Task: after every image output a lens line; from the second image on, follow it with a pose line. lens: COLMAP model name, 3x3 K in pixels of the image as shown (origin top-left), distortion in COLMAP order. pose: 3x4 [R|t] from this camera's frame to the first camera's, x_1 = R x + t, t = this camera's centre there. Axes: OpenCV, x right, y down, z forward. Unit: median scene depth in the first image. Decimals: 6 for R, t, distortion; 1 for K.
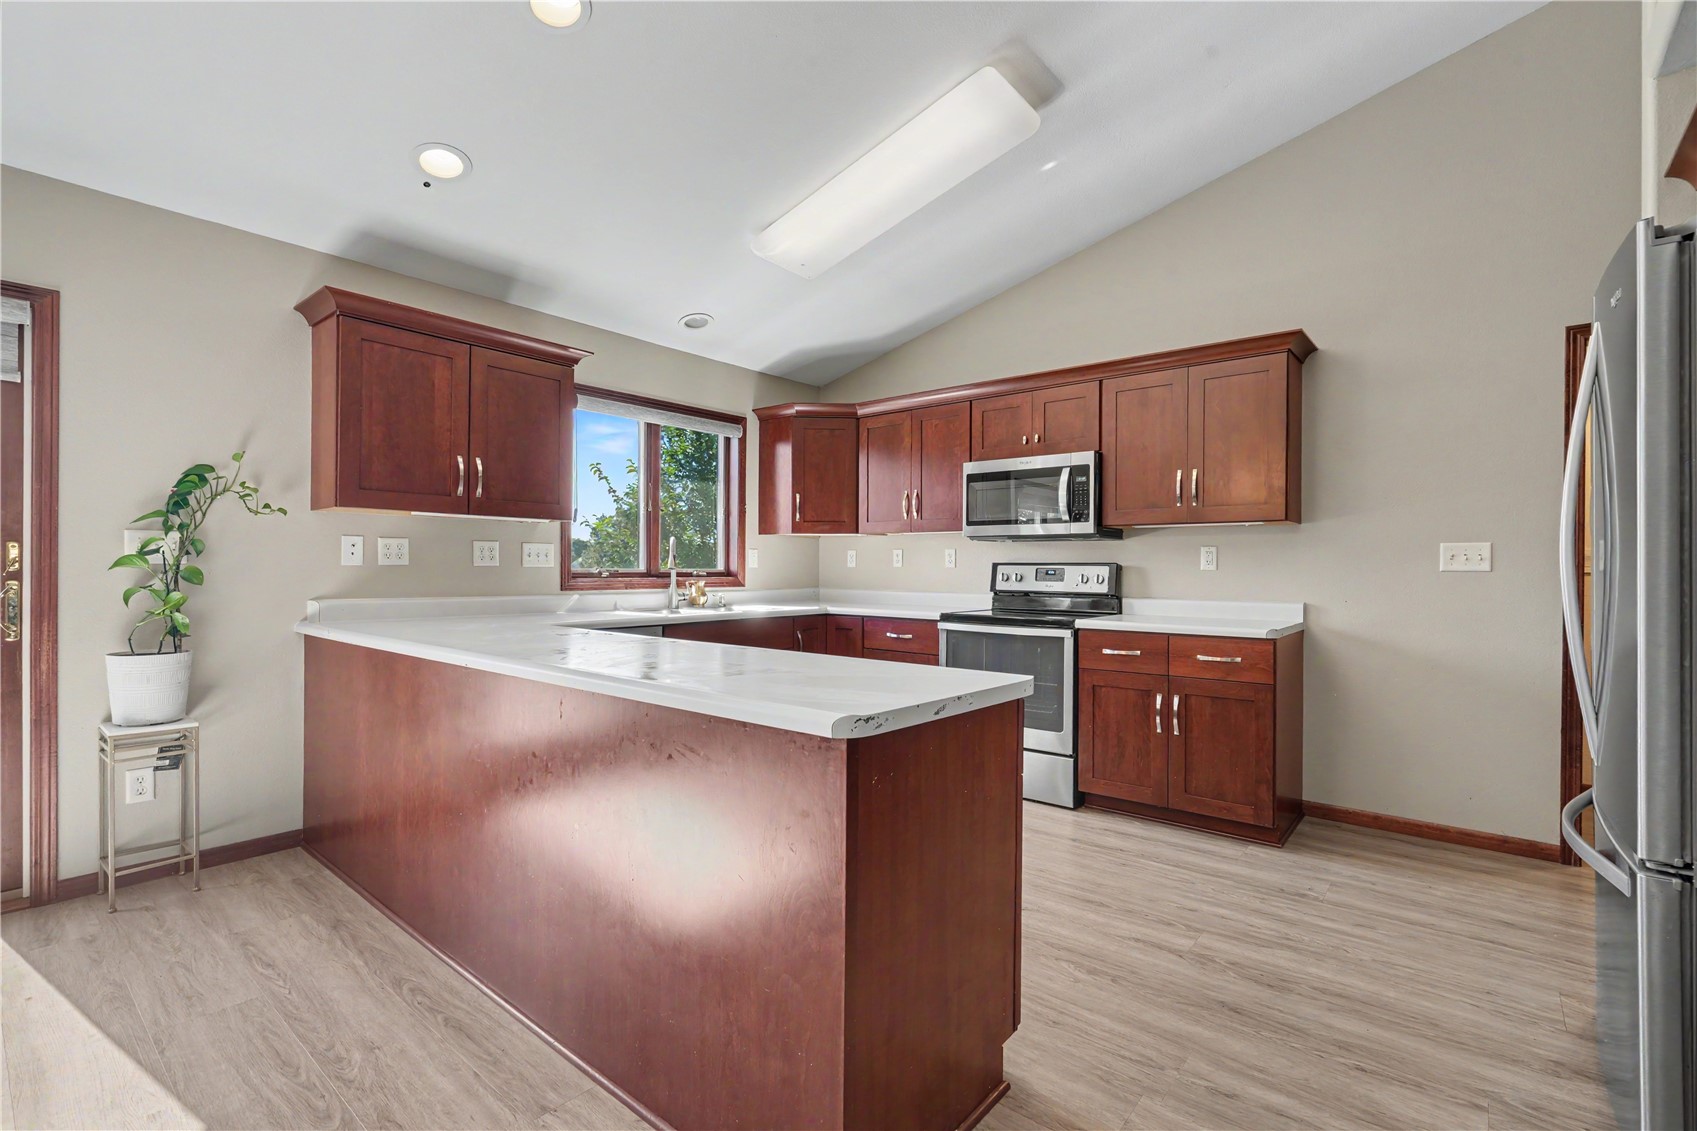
lens RADIAL K [[779.6, 0, 848.5], [0, 779.6, 565.5], [0, 0, 1]] dist [0.000372, 0.000262]
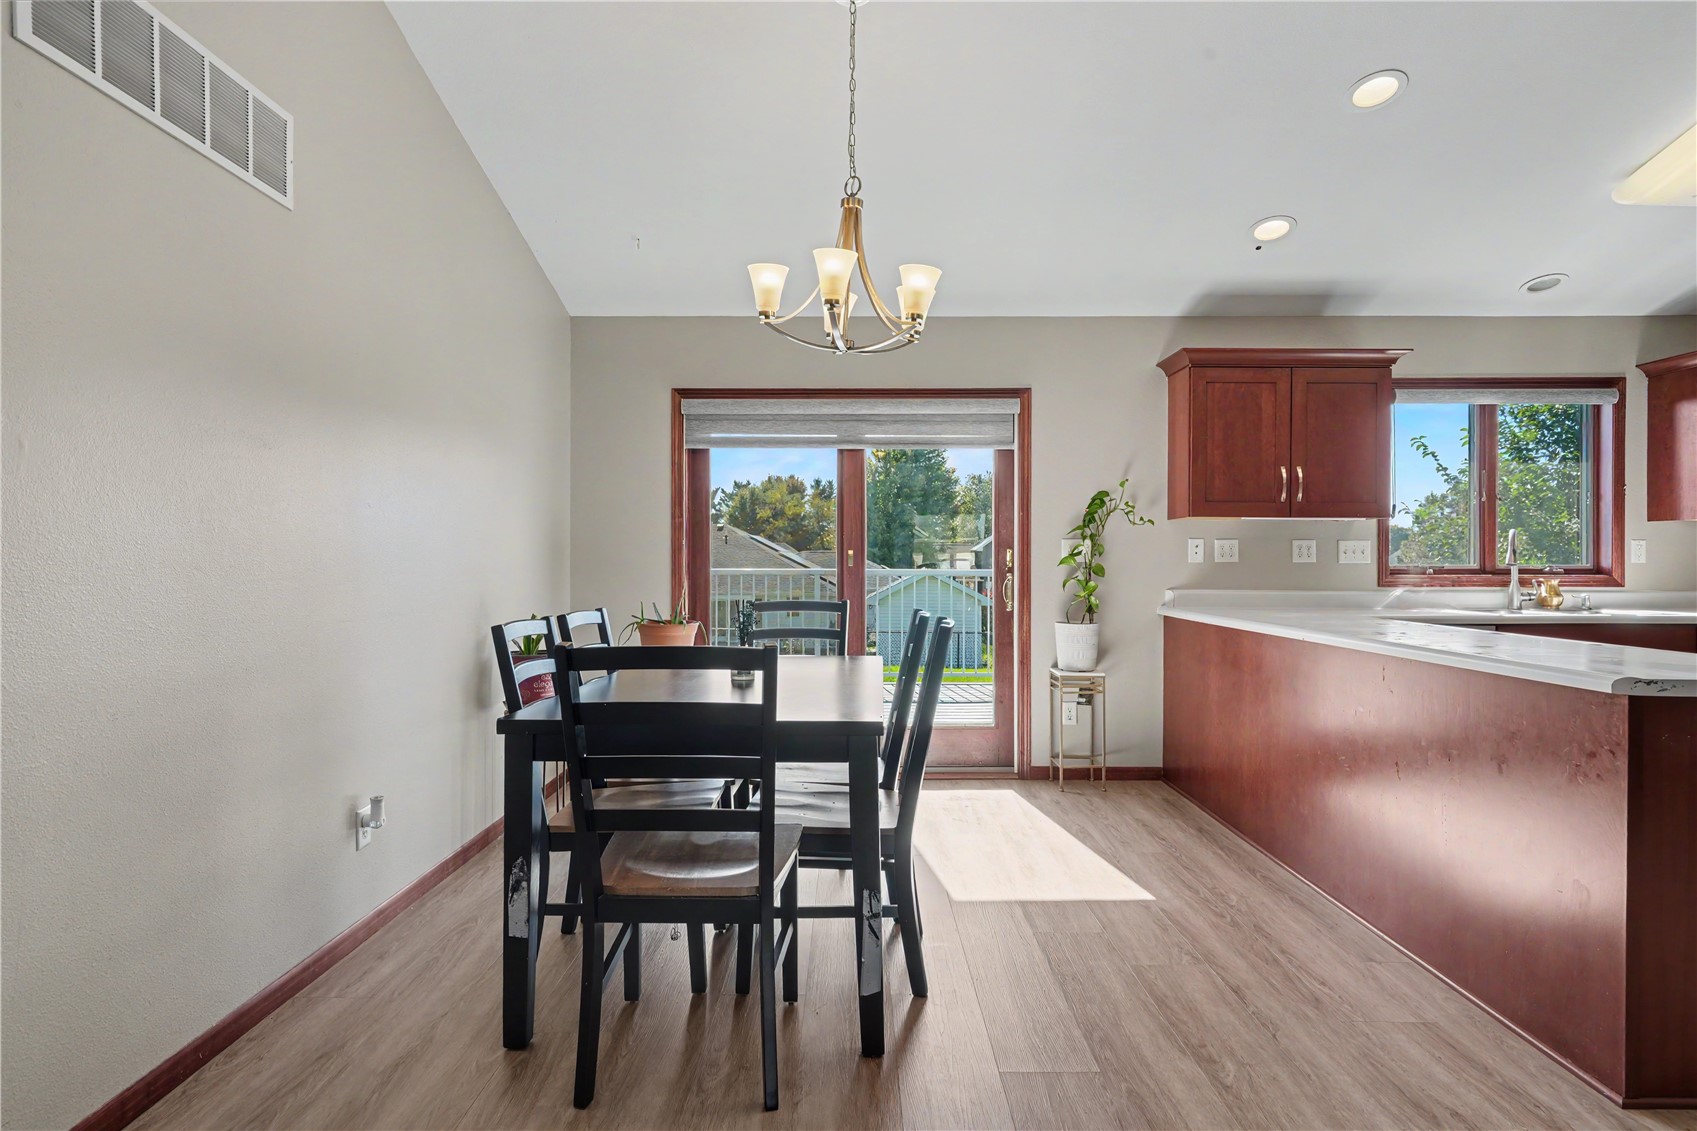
lens RADIAL K [[922.1, 0, 848.5], [0, 922.1, 565.5], [0, 0, 1]] dist [0.000912, 0.000146]
pose [[0.645515, -0.001824, -0.763745, 0.122761], [0.005012, 0.999986, 0.001848, -0.001026], [0.763731, -0.005021, 0.645515, -0.359159]]
